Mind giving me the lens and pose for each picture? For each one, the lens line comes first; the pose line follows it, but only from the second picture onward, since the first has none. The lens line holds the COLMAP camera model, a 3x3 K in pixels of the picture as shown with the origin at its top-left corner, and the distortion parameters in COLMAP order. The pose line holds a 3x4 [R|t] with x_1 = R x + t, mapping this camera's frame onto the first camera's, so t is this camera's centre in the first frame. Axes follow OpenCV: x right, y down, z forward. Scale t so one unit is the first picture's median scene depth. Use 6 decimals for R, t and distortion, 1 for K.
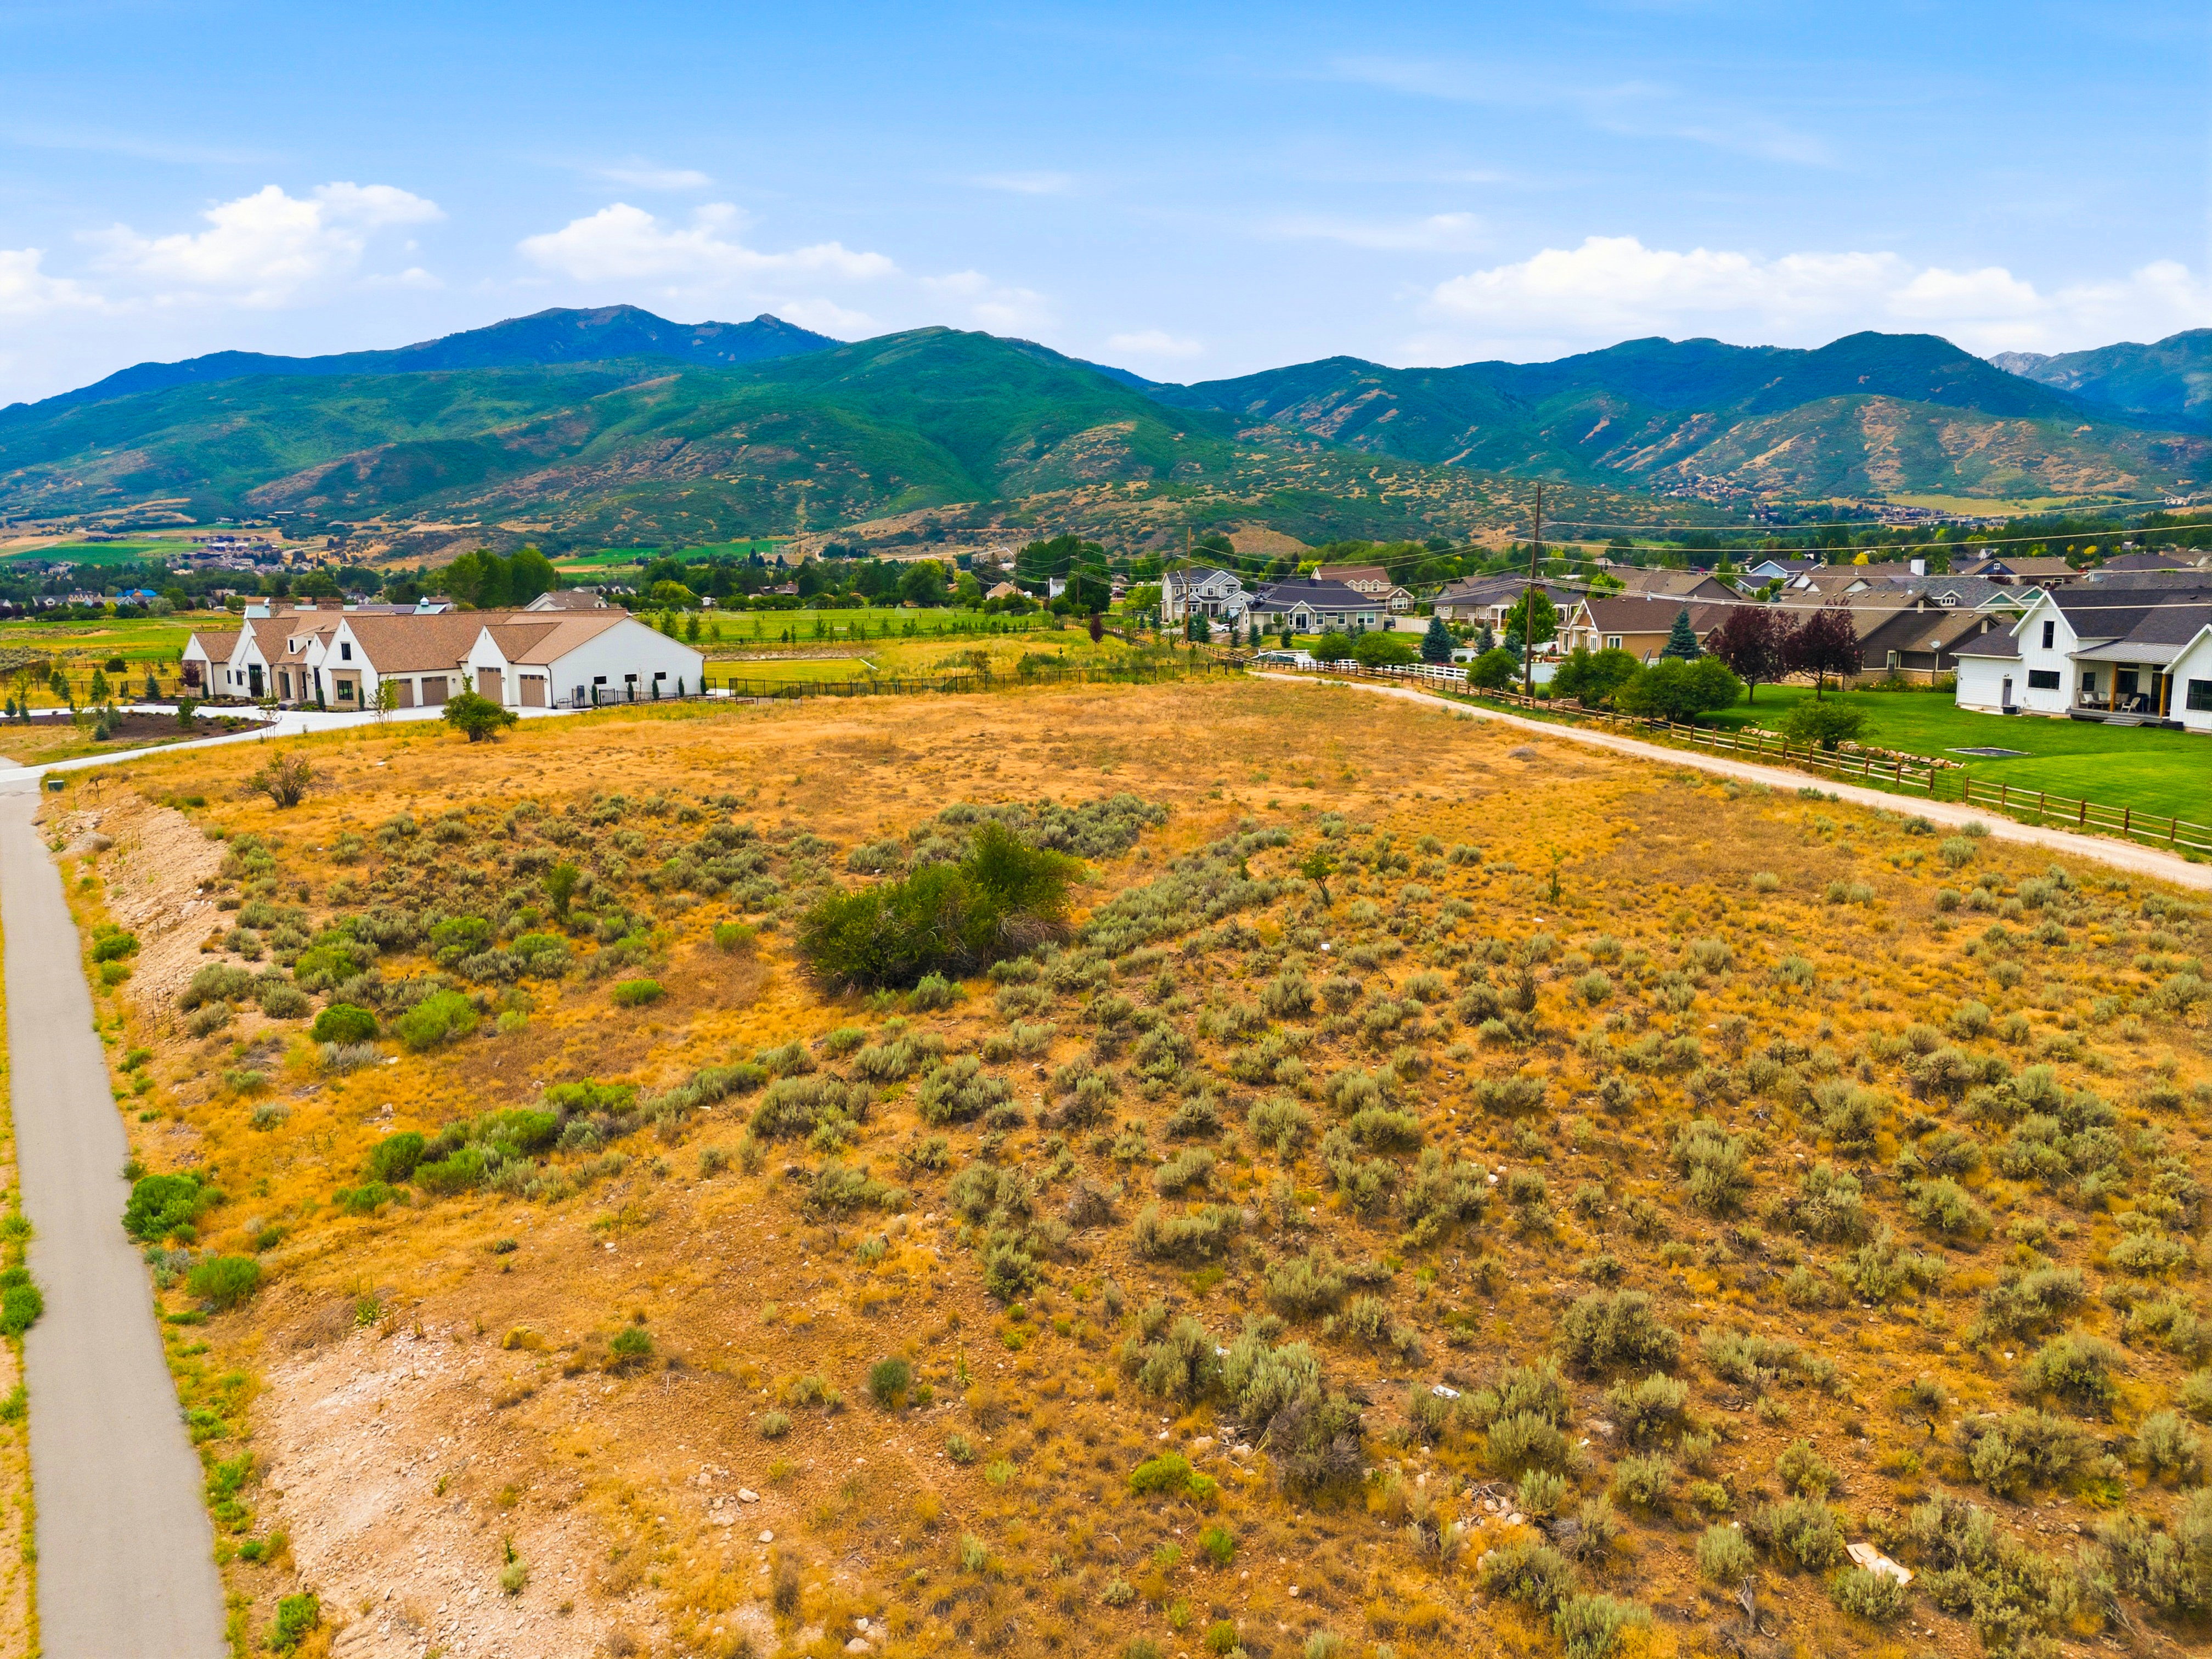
lens RADIAL K [[1631.2, 0, 1108.4], [0, 1631.2, 829.8], [0, 0, 1]] dist [0.074041, -0.072570]
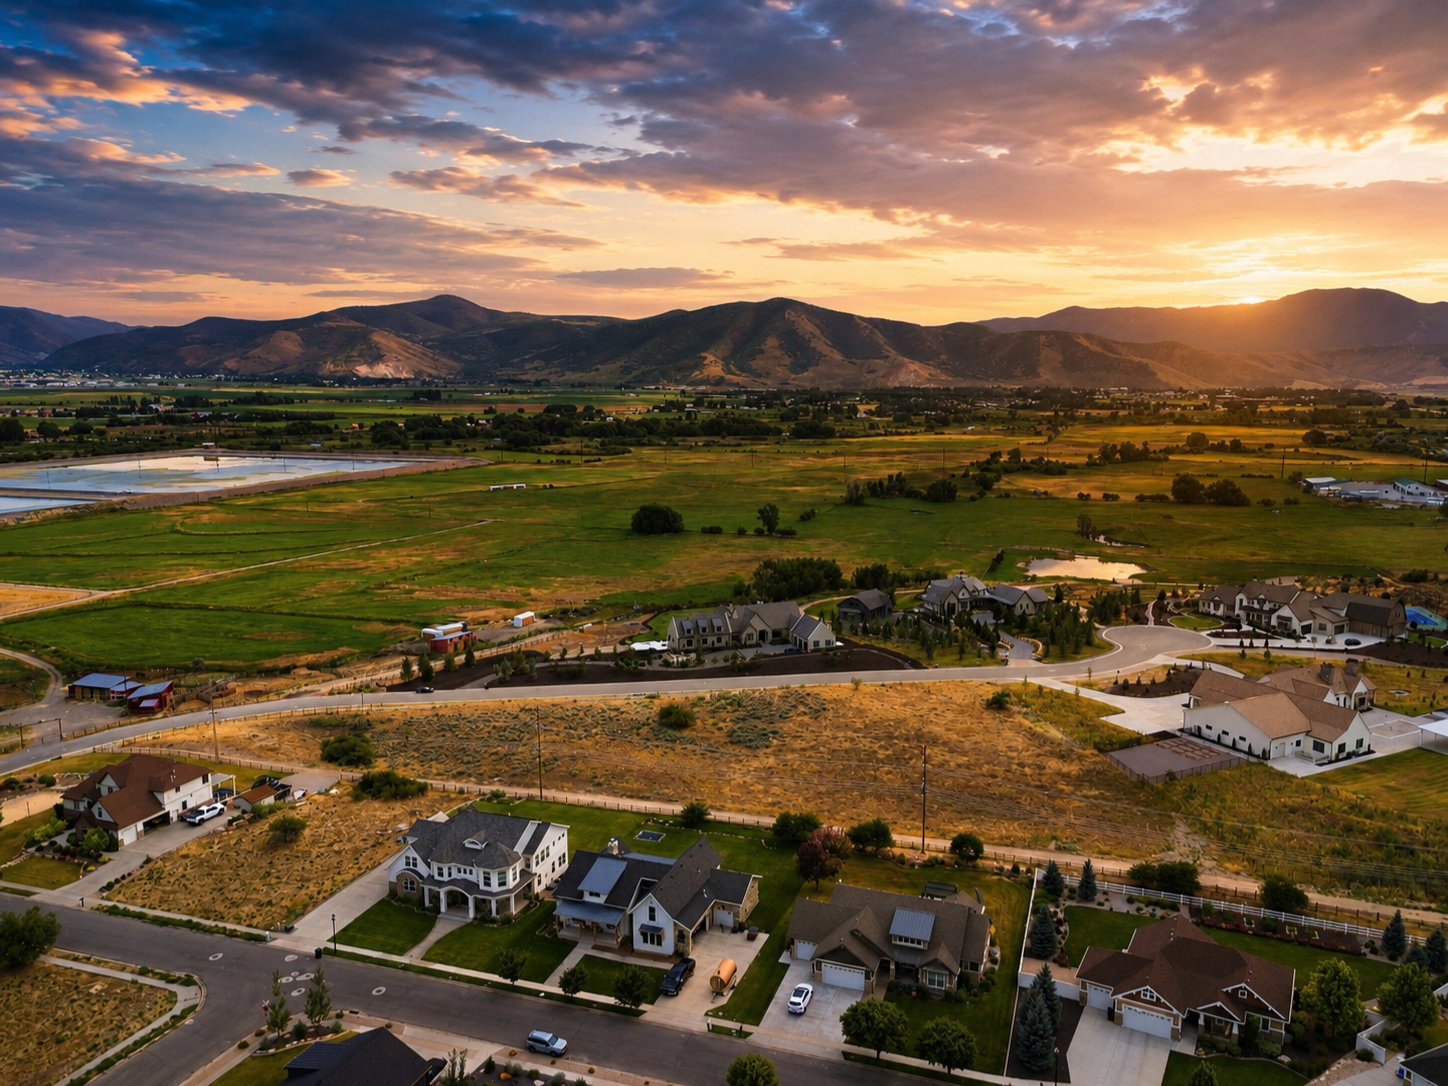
lens RADIAL K [[1068.4, 0, 726.2], [0, 1068.4, 544.5], [0, 0, 1]] dist [0.073224, -0.070400]
pose [[-0.523447, 0.145315, -0.839575, 0.067696], [-0.121170, 0.962640, 0.242161, -0.034443], [0.843398, 0.228490, -0.486284, 0.066450]]
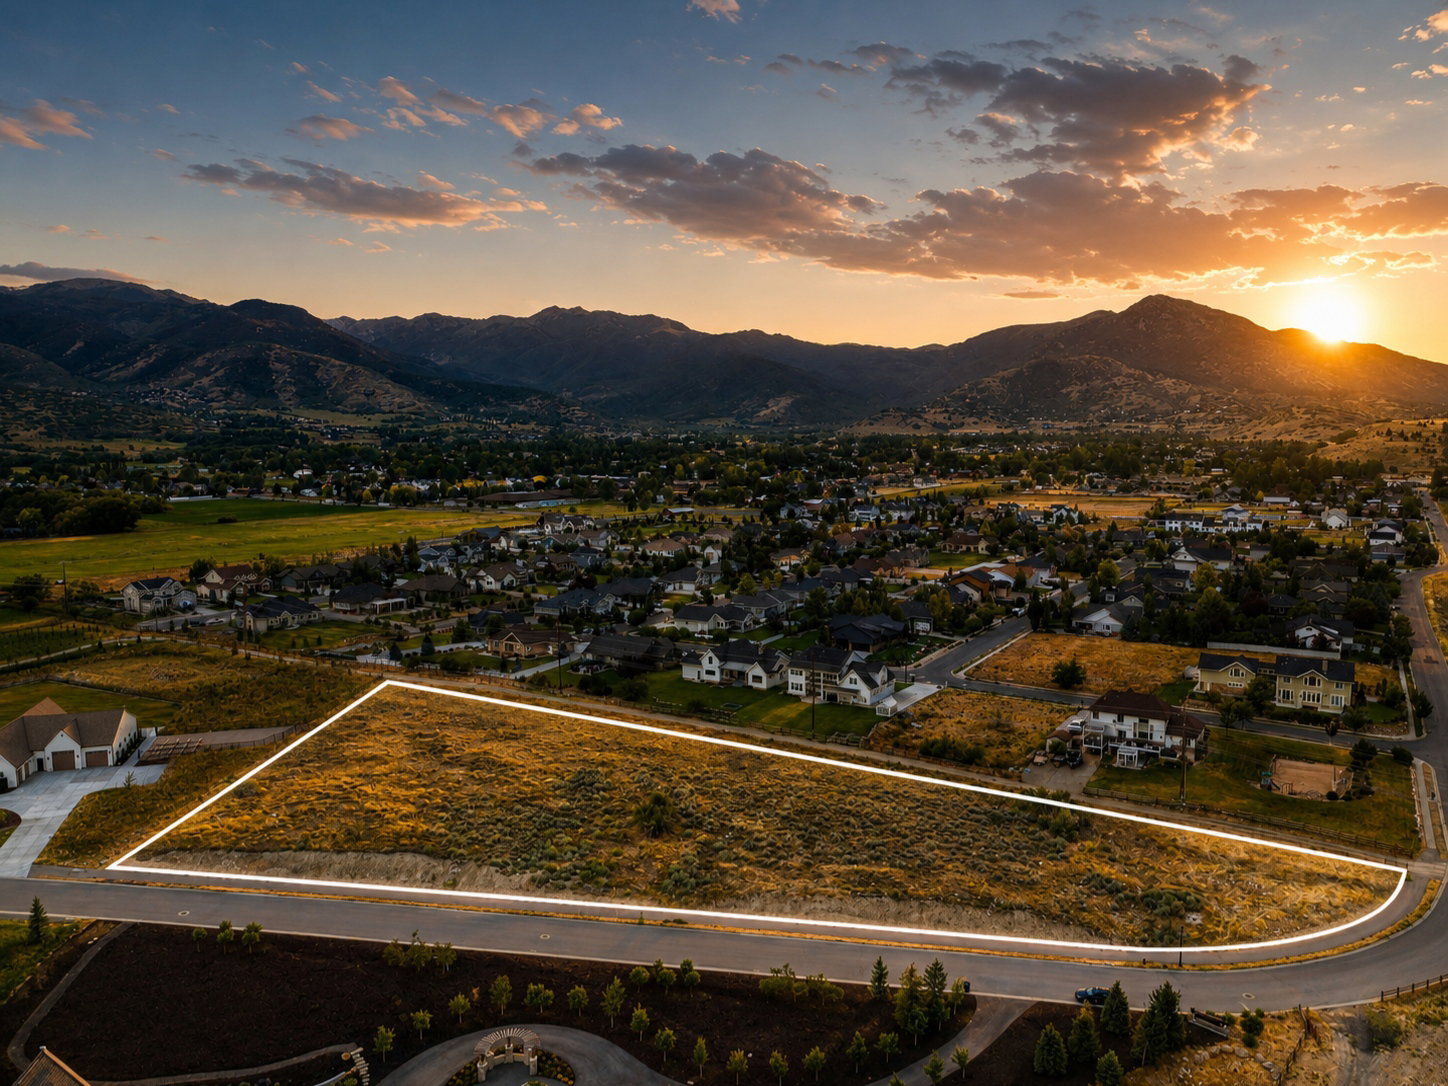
lens RADIAL K [[1079.2, 0, 742.0], [0, 1079.2, 516.3], [0, 0, 1]] dist [0.102747, -0.131706]
pose [[0.658208, -0.044844, 0.751499, -0.048326], [0.108259, 0.993487, -0.035536, -0.014213], [-0.745011, 0.104747, 0.658777, -0.027056]]
